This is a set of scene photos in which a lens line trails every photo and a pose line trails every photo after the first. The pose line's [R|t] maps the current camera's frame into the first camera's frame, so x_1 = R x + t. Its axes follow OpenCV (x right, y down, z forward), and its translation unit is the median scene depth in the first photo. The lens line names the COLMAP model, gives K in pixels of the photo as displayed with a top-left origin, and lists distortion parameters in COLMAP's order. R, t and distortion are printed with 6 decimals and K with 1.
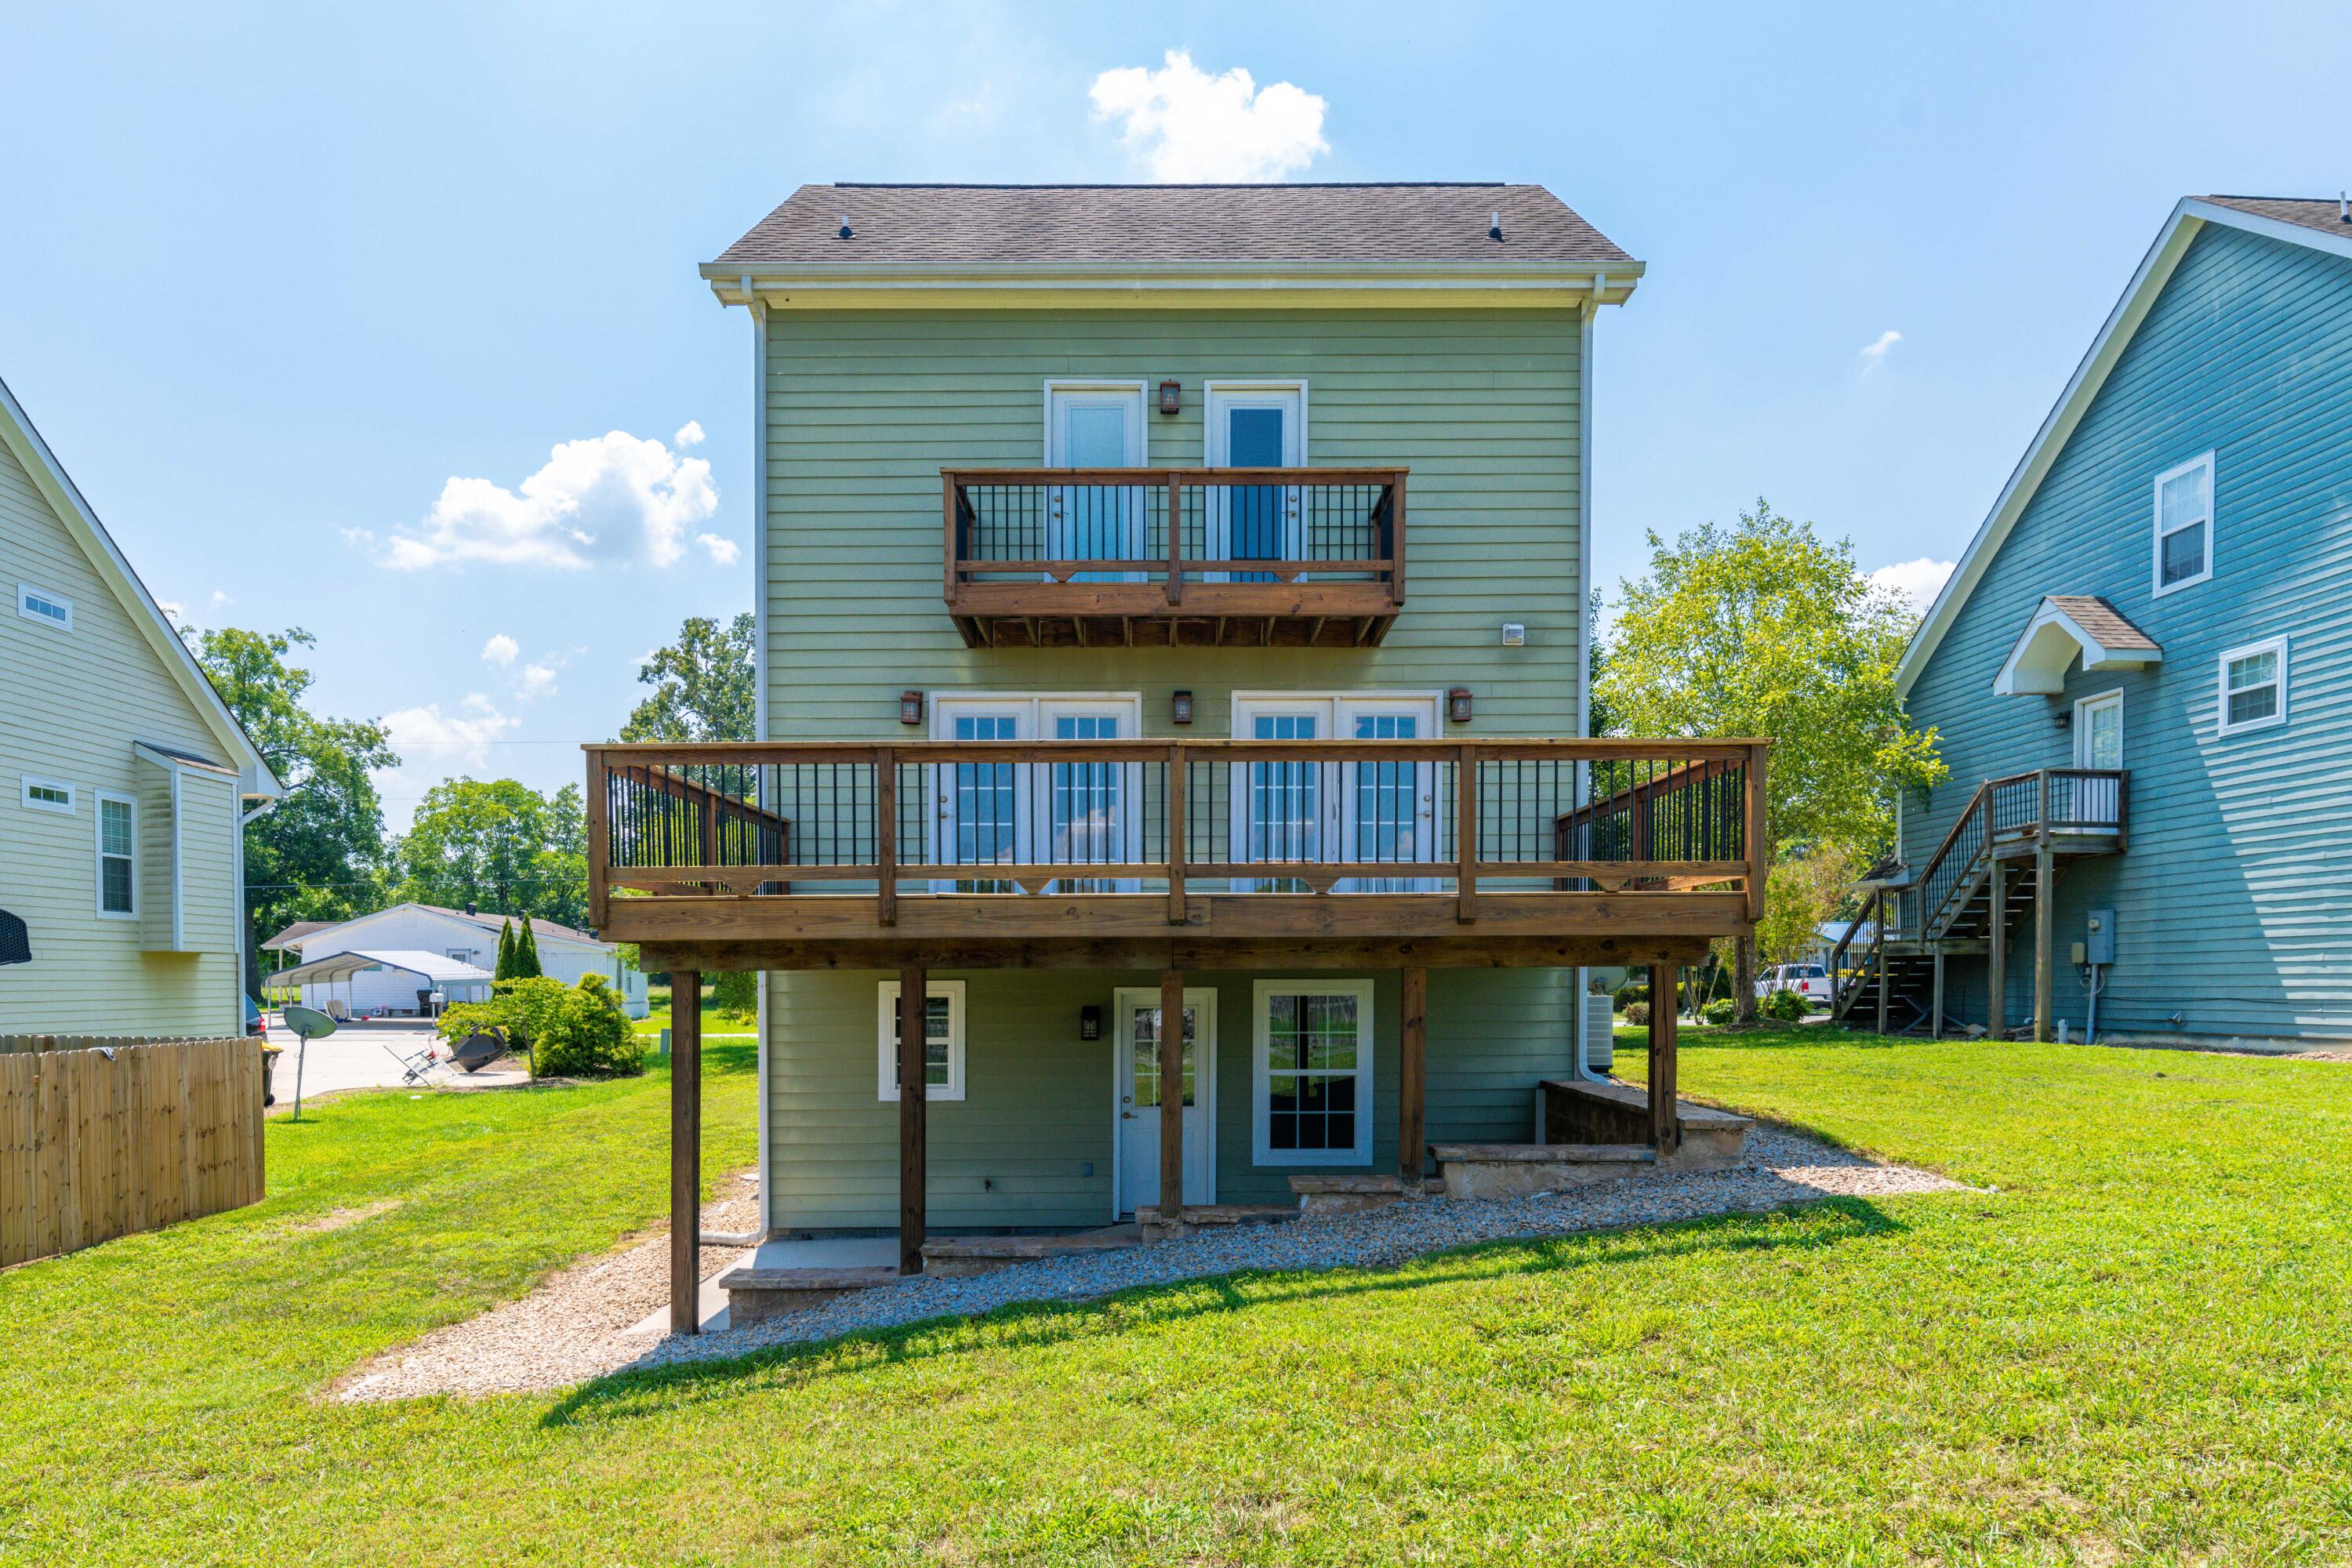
lens RADIAL K [[1456.1, 0, 1177.0], [0, 1456.1, 963.2], [0, 0, 1]] dist [-0.000109, 0.001078]
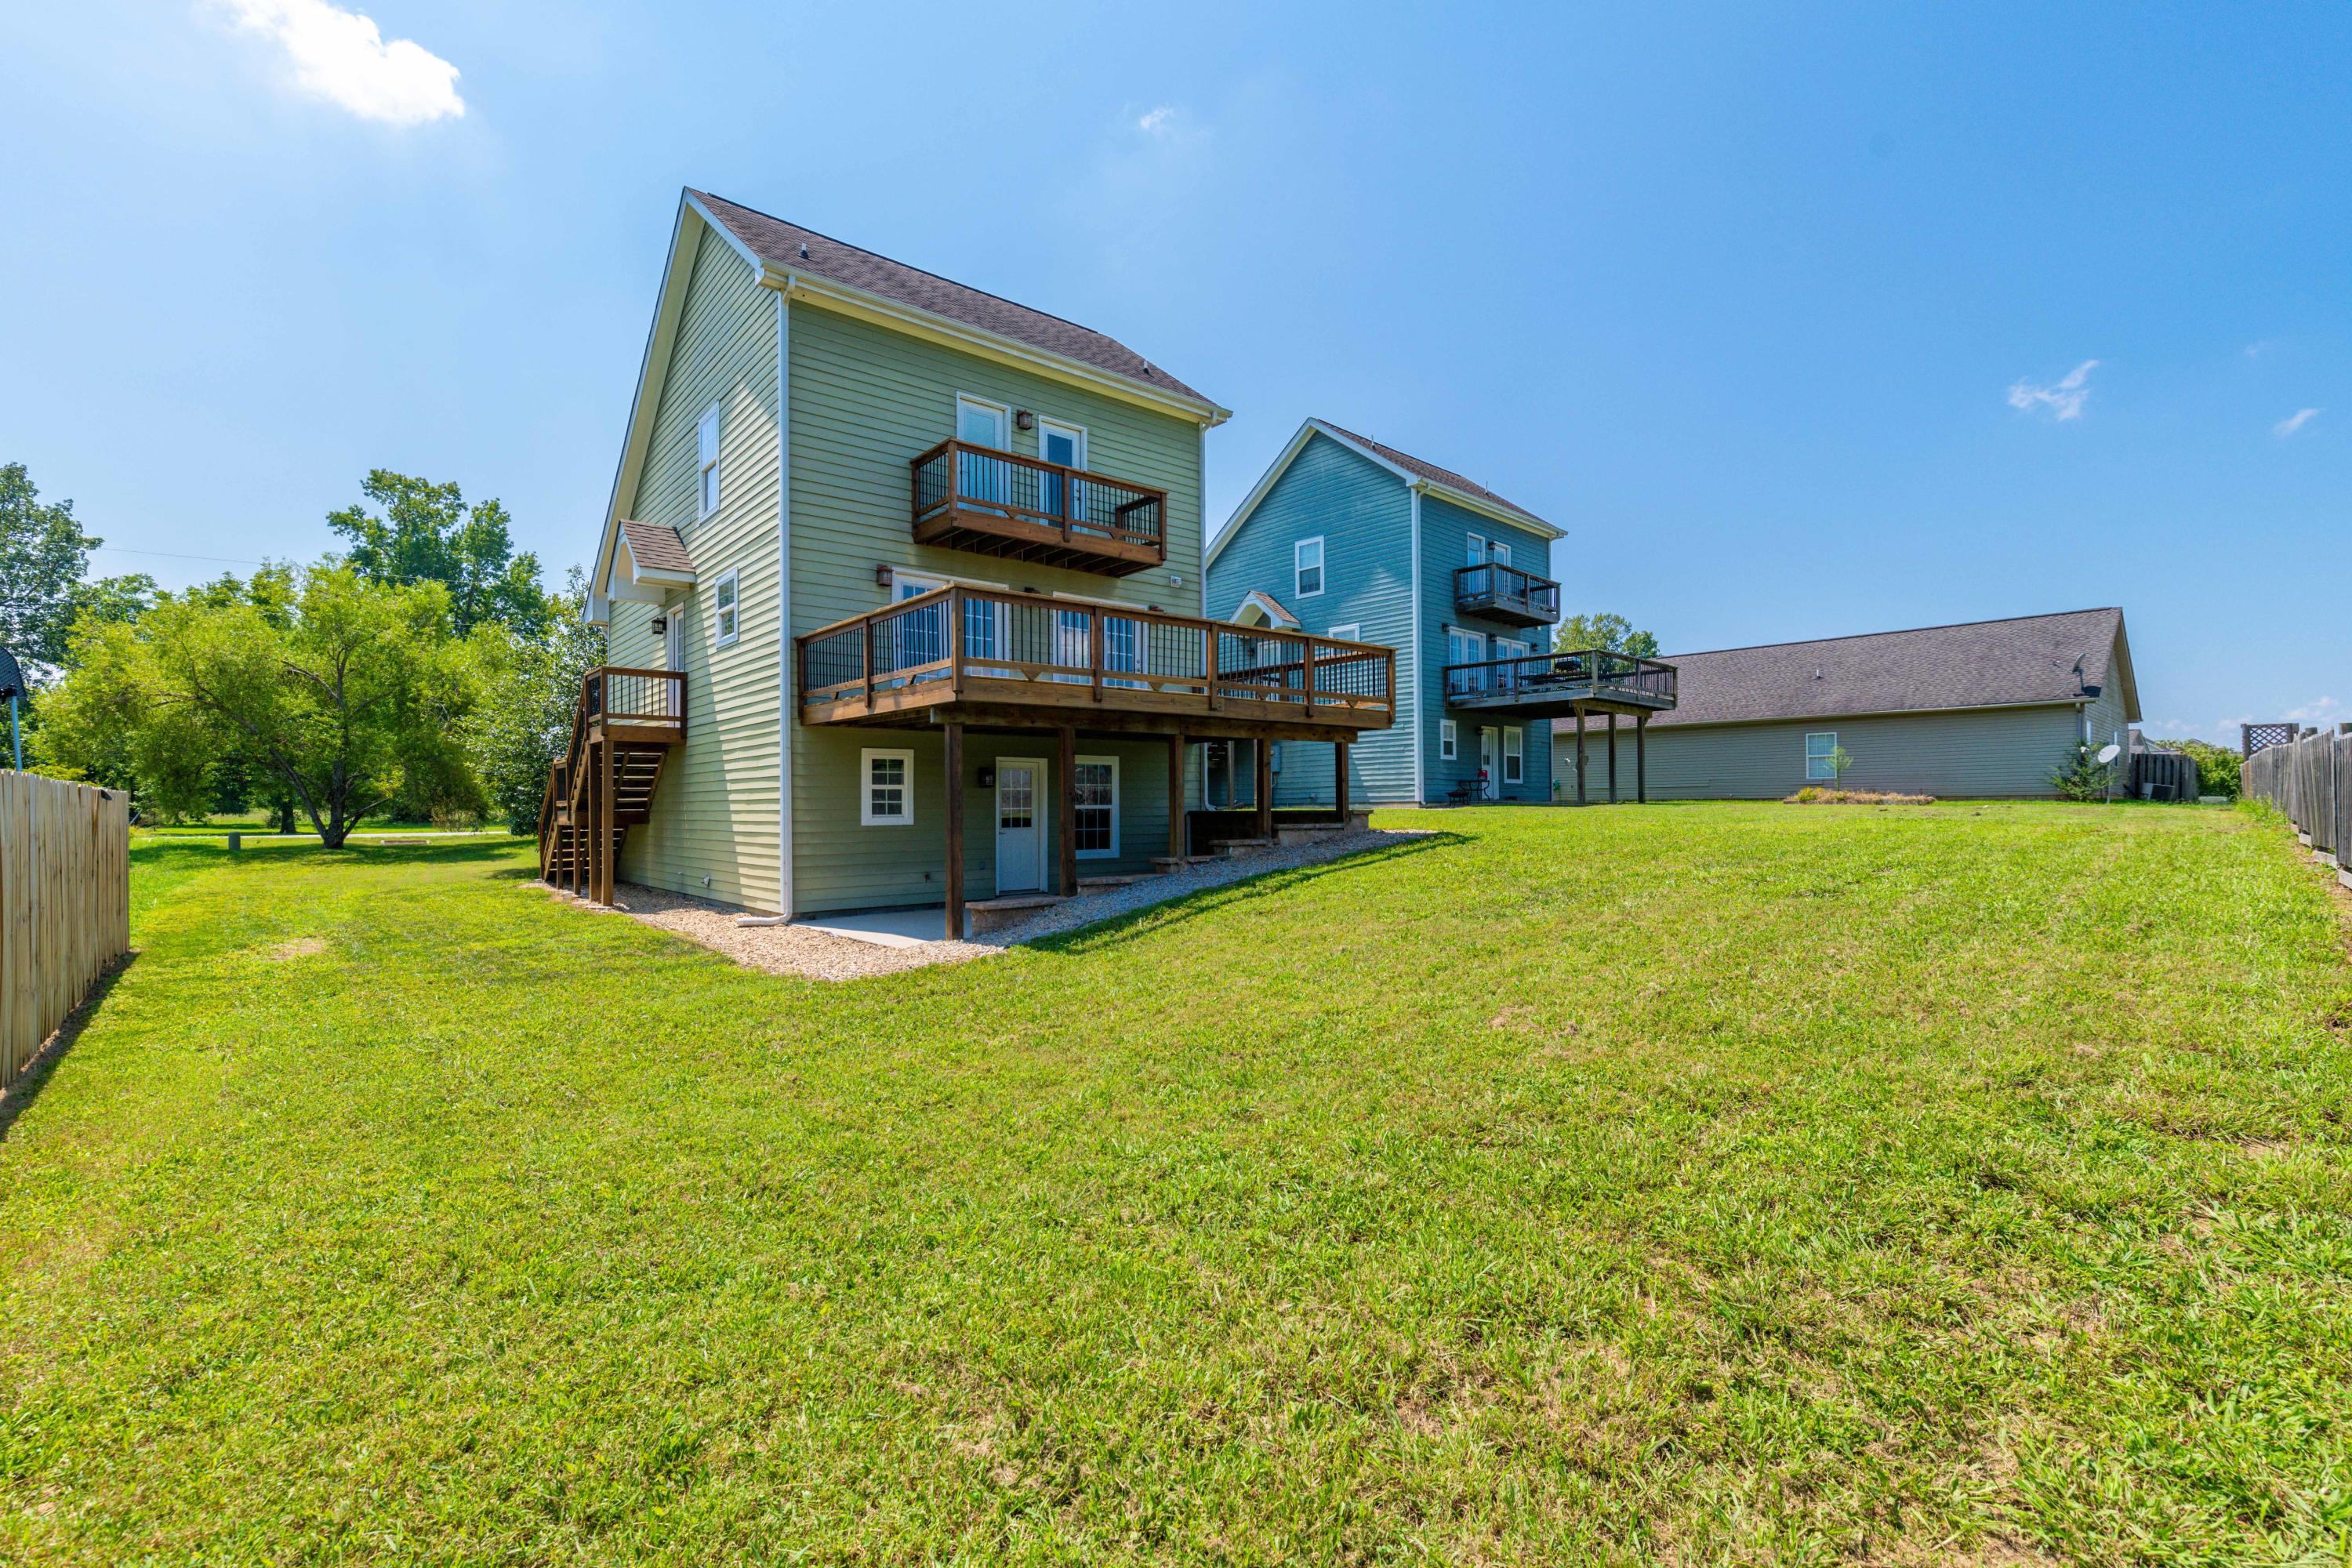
lens RADIAL K [[1013.6, 0, 1183.9], [0, 1013.6, 752.5], [0, 0, 1]] dist [0.001474, -0.000896]
pose [[0.774732, 0.031267, 0.631516, -0.608881], [-0.003142, 0.998955, -0.045605, 0.063985], [-0.632282, 0.033348, 0.774020, -0.047323]]
